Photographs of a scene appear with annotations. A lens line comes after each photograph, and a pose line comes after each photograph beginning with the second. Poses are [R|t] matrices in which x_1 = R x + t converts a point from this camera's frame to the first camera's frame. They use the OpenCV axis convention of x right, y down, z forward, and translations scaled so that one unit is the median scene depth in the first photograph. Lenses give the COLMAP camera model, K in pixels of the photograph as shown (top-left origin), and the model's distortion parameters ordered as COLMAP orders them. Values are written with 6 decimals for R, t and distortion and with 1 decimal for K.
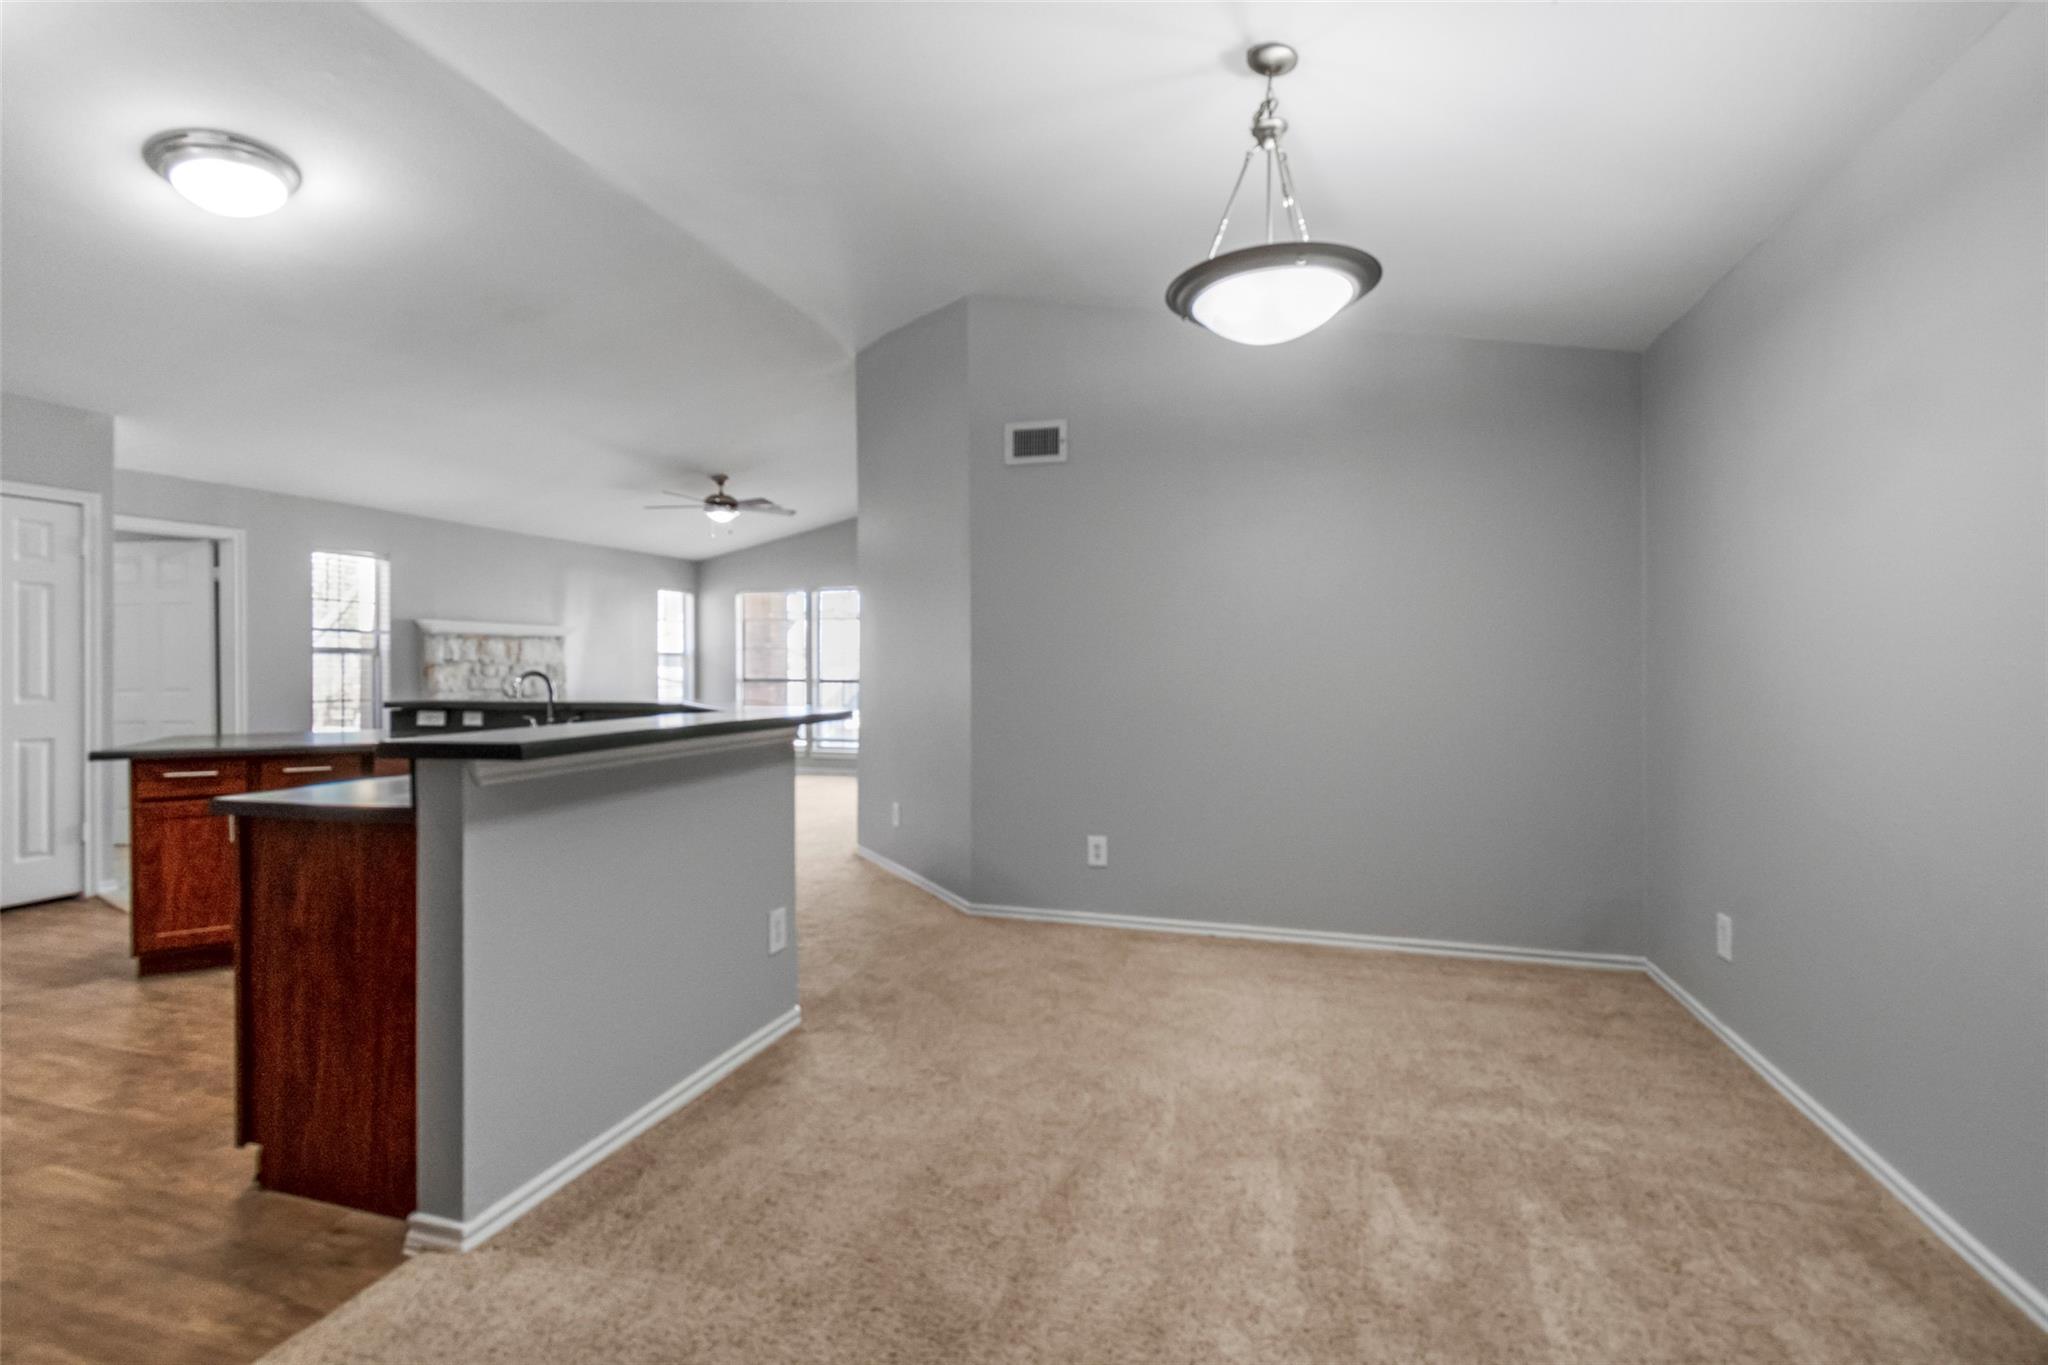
lens RADIAL K [[916.7, 0, 987.1], [0, 916.7, 664.4], [0, 0, 1]] dist [0.043247, -0.015810]
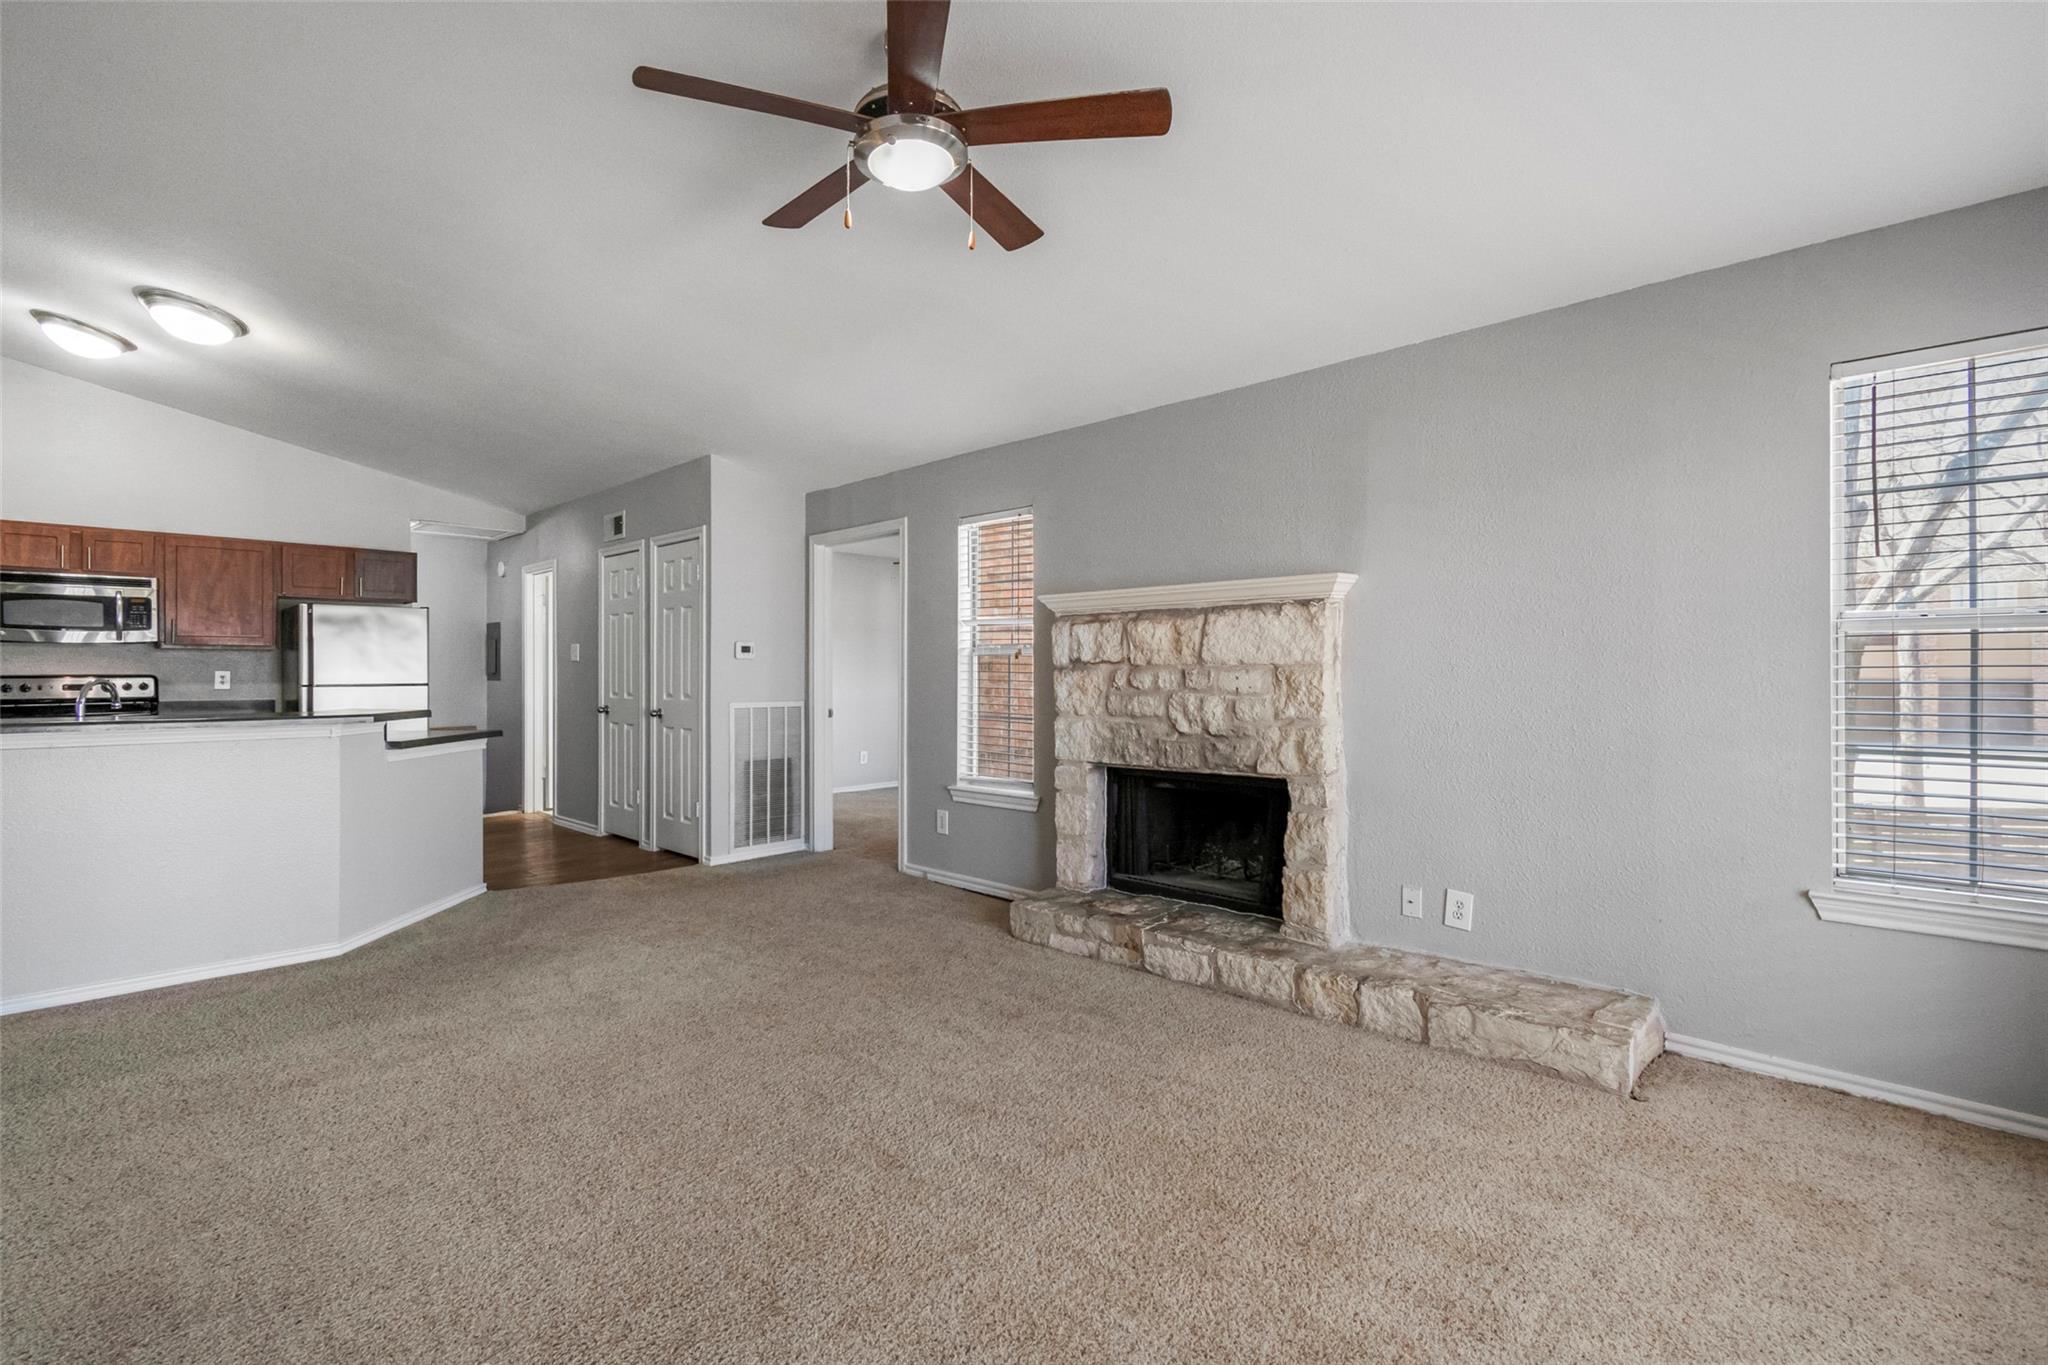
lens RADIAL K [[925.3, 0, 1017.6], [0, 925.3, 668.7], [0, 0, 1]] dist [-0.001191, -0.000447]
pose [[-0.411163, -0.002415, -0.911559, -0.039582], [0.003151, 0.999987, -0.004070, 0.003230], [0.911556, -0.004546, -0.411150, 1.365598]]
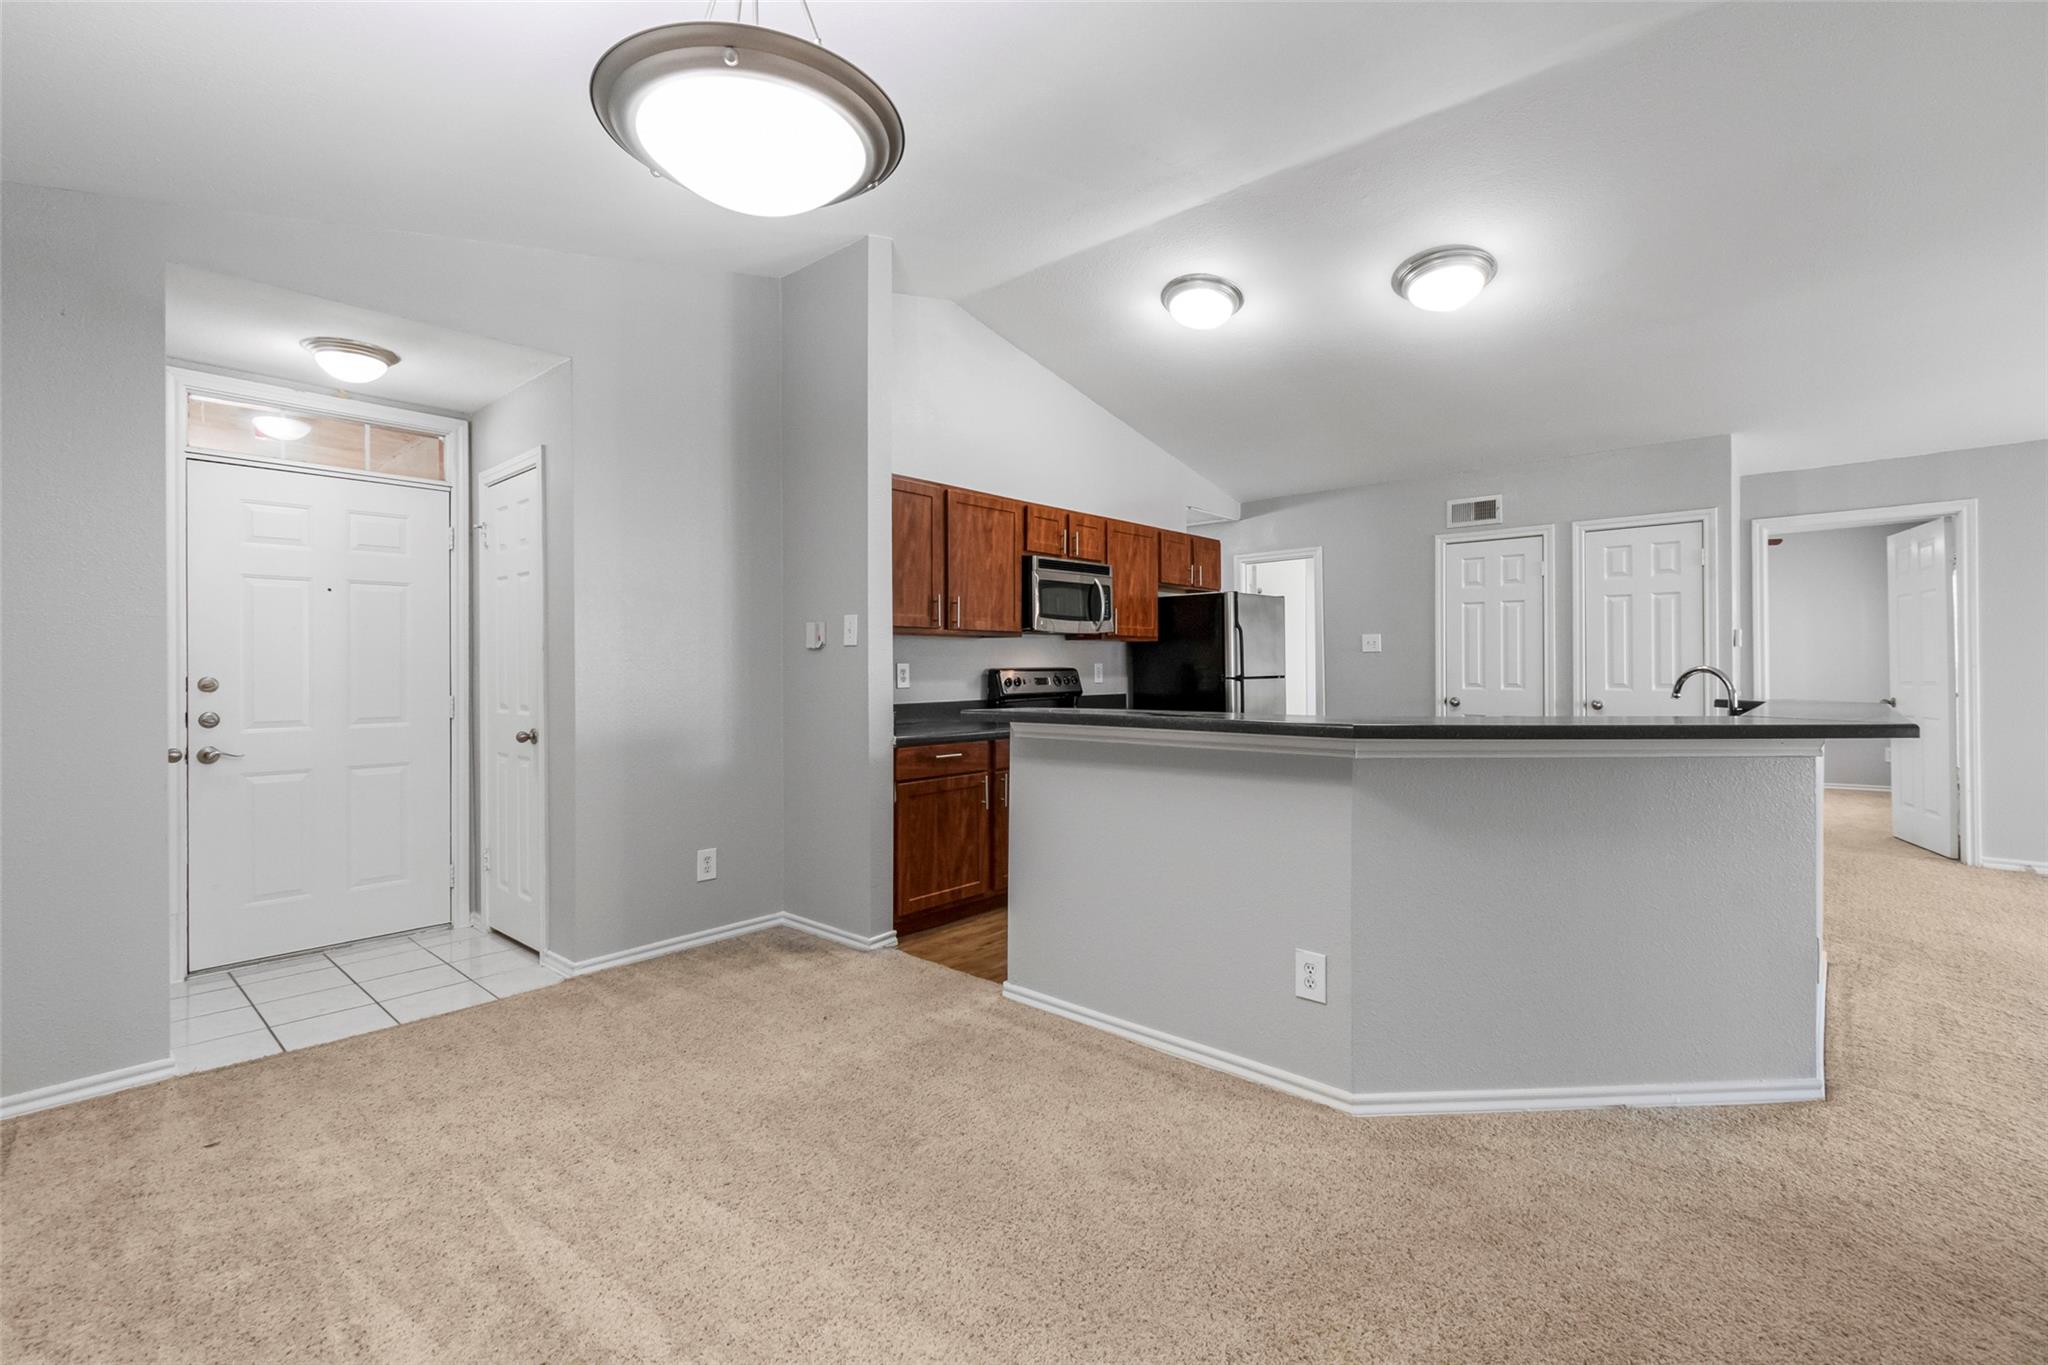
lens RADIAL K [[899.6, 0, 1024.0], [0, 899.6, 682.5], [0, 0, 1]] dist [0.000073, -0.000180]
pose [[-0.381204, 0.021179, -0.924248, 0.280814], [0.009715, 0.999774, 0.018903, 0.000324], [0.924440, -0.001773, -0.381323, 0.482745]]
